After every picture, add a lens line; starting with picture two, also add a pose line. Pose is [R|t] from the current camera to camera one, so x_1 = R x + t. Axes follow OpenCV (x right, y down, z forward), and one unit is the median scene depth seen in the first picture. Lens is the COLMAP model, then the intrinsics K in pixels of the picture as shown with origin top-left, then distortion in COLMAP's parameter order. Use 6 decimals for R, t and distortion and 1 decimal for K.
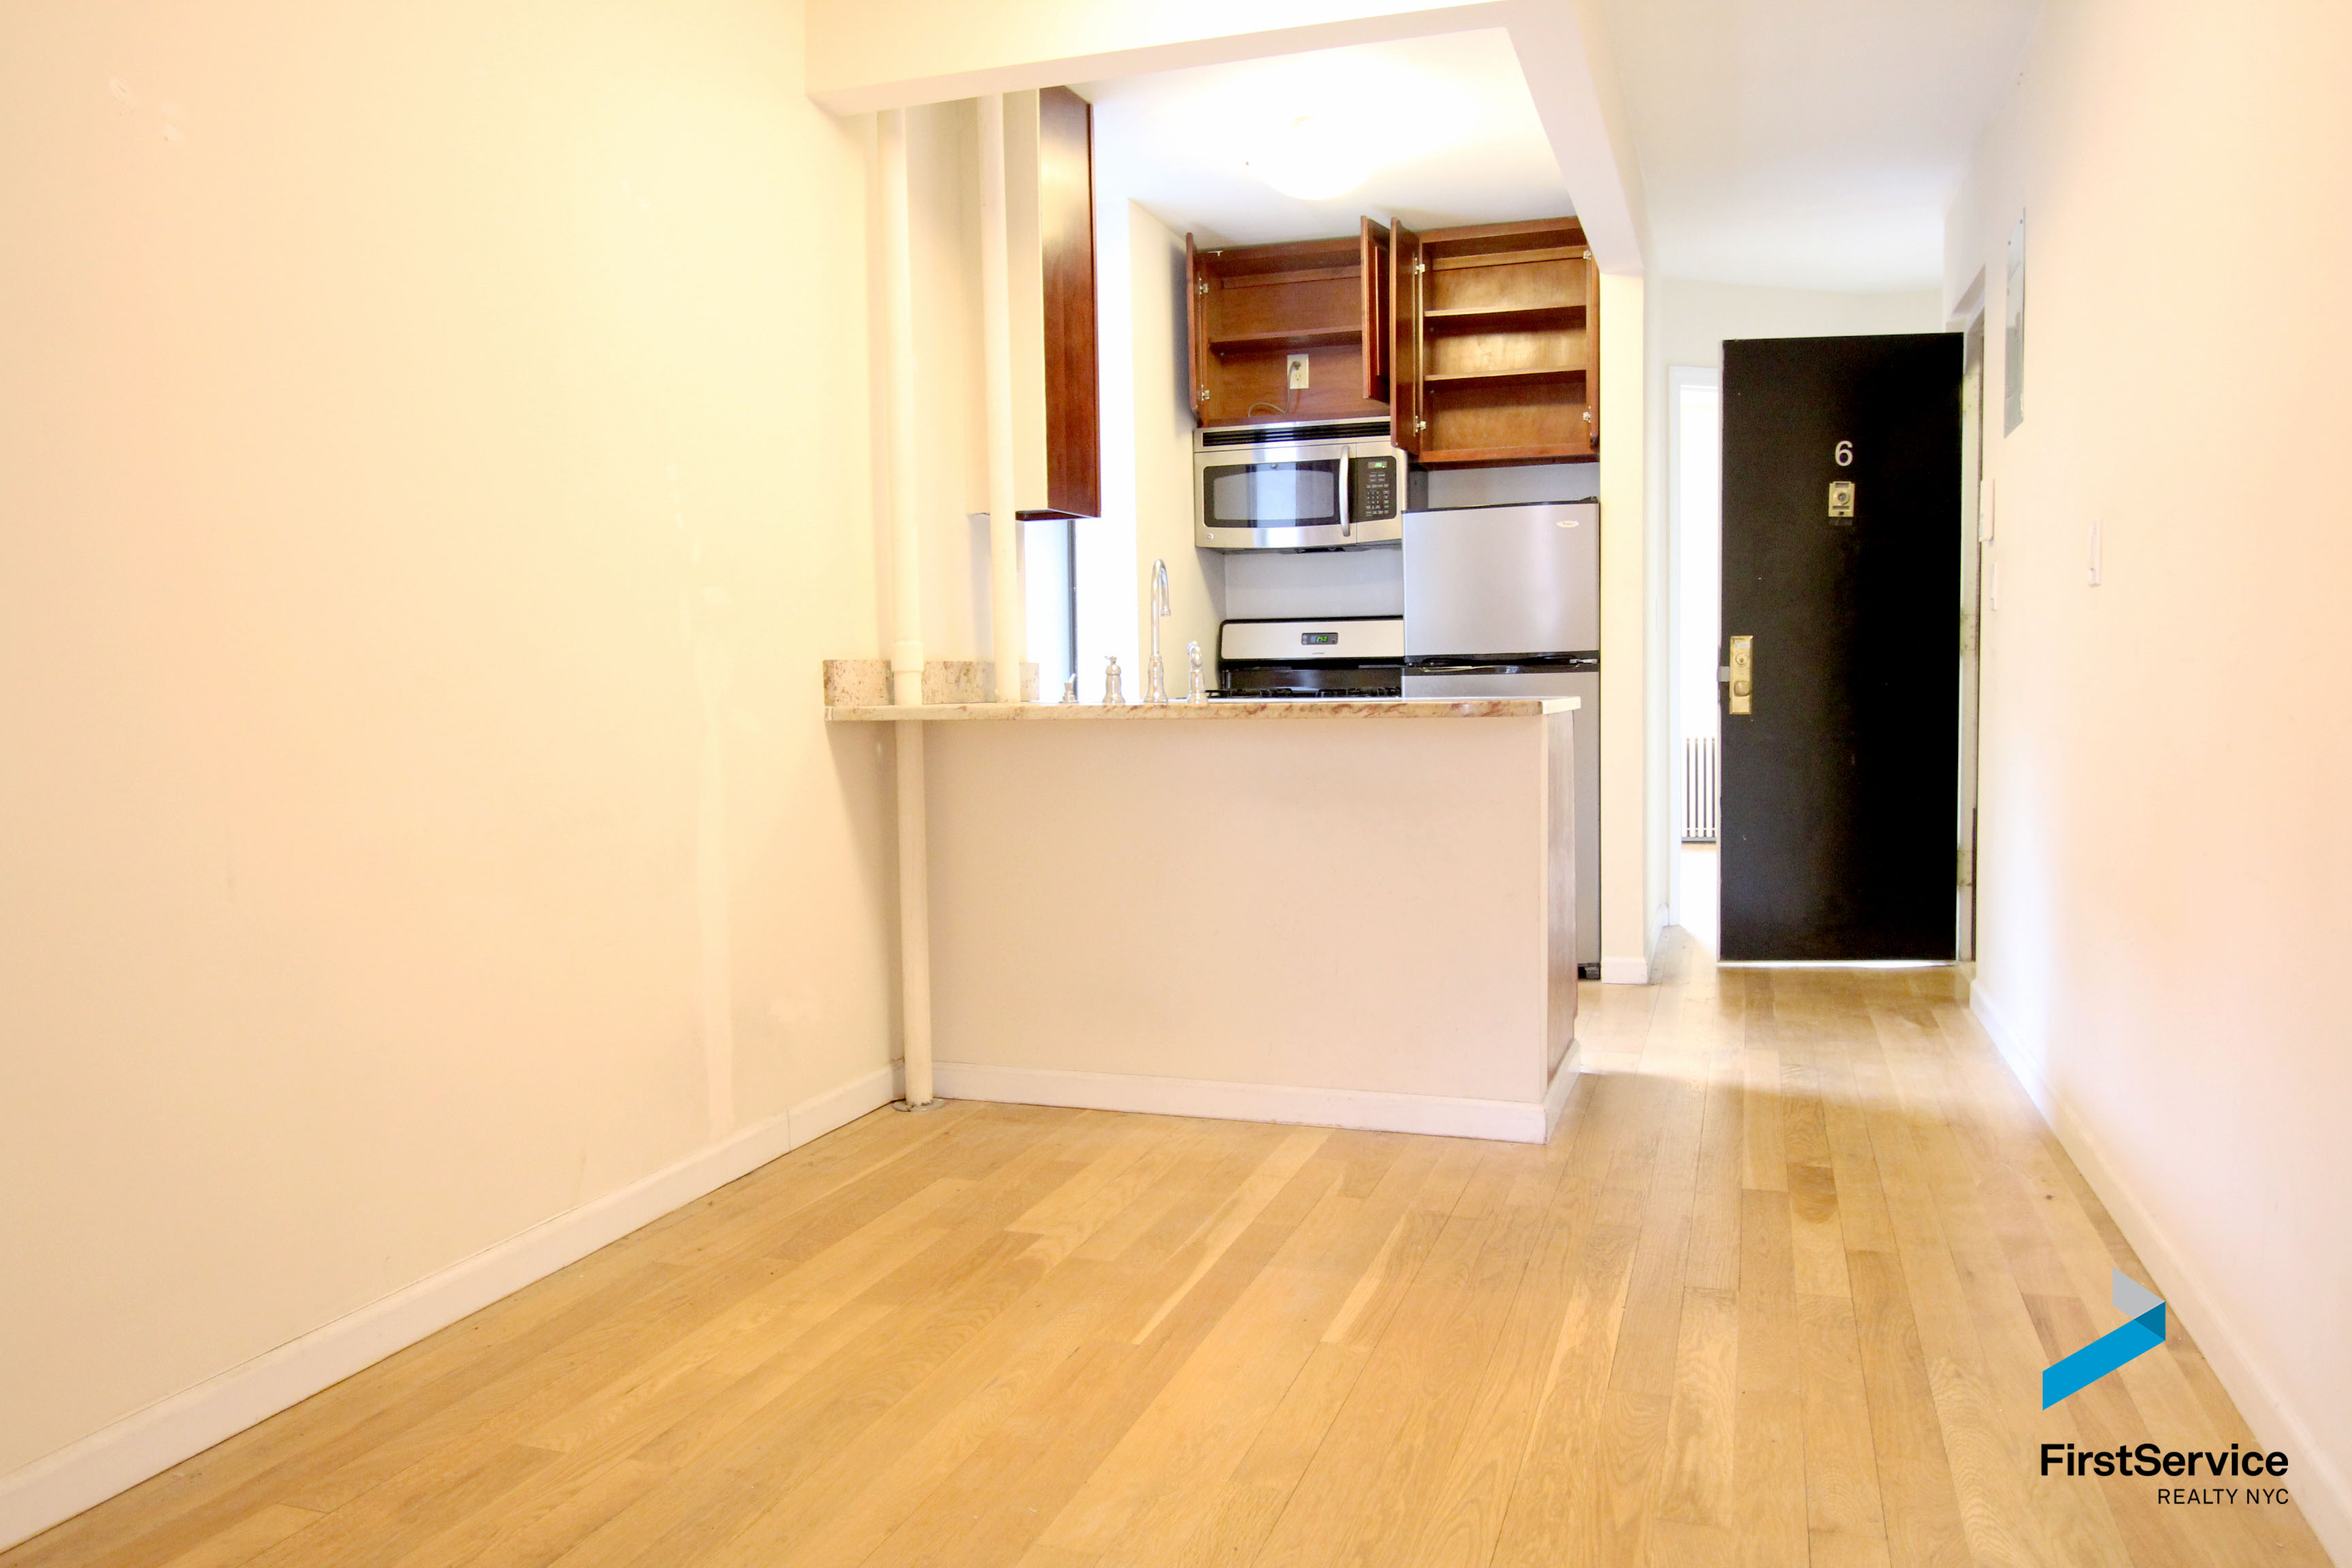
lens RADIAL K [[1757.7, 0, 1176.0], [0, 1757.7, 784.0], [0, 0, 1]] dist [-0.002286, -0.000155]
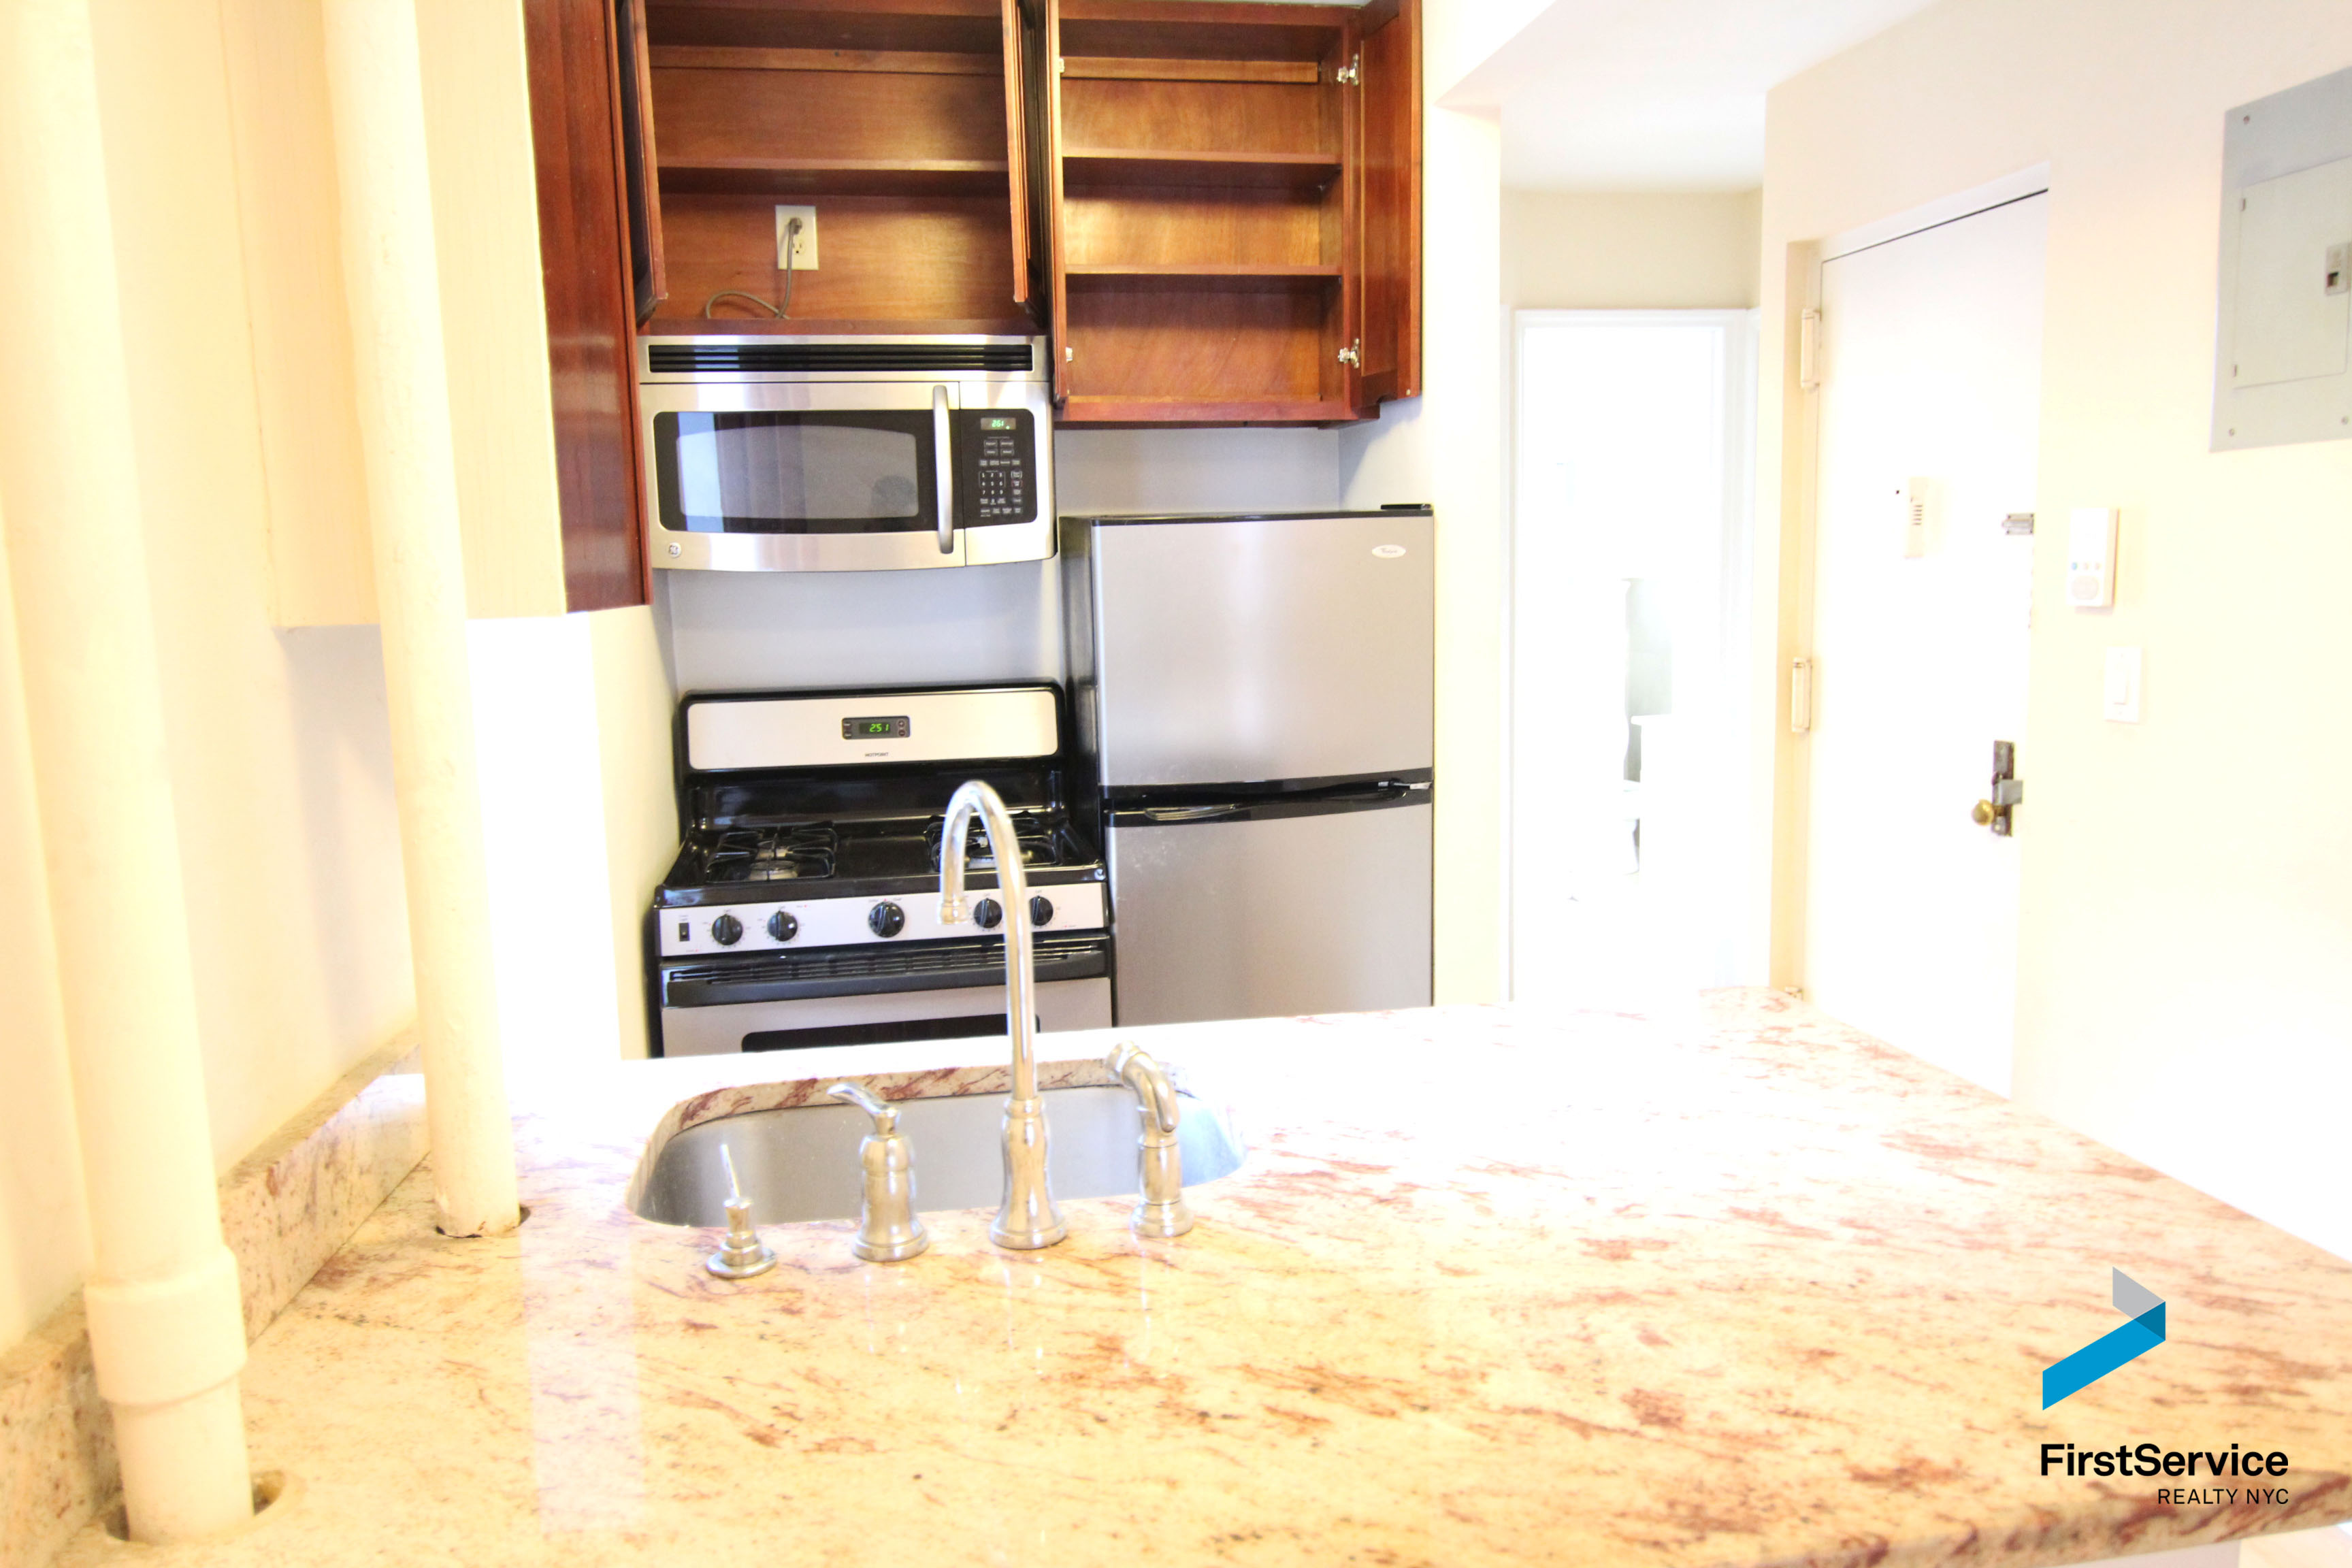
lens RADIAL K [[1688.5, 0, 1176.0], [0, 1688.5, 784.0], [0, 0, 1]] dist [-0.003825, -0.003768]
pose [[0.880382, -0.068989, 0.469221, -0.092182], [0.034496, 0.996058, 0.081726, -0.110253], [-0.473010, -0.055764, 0.879291, 0.501443]]
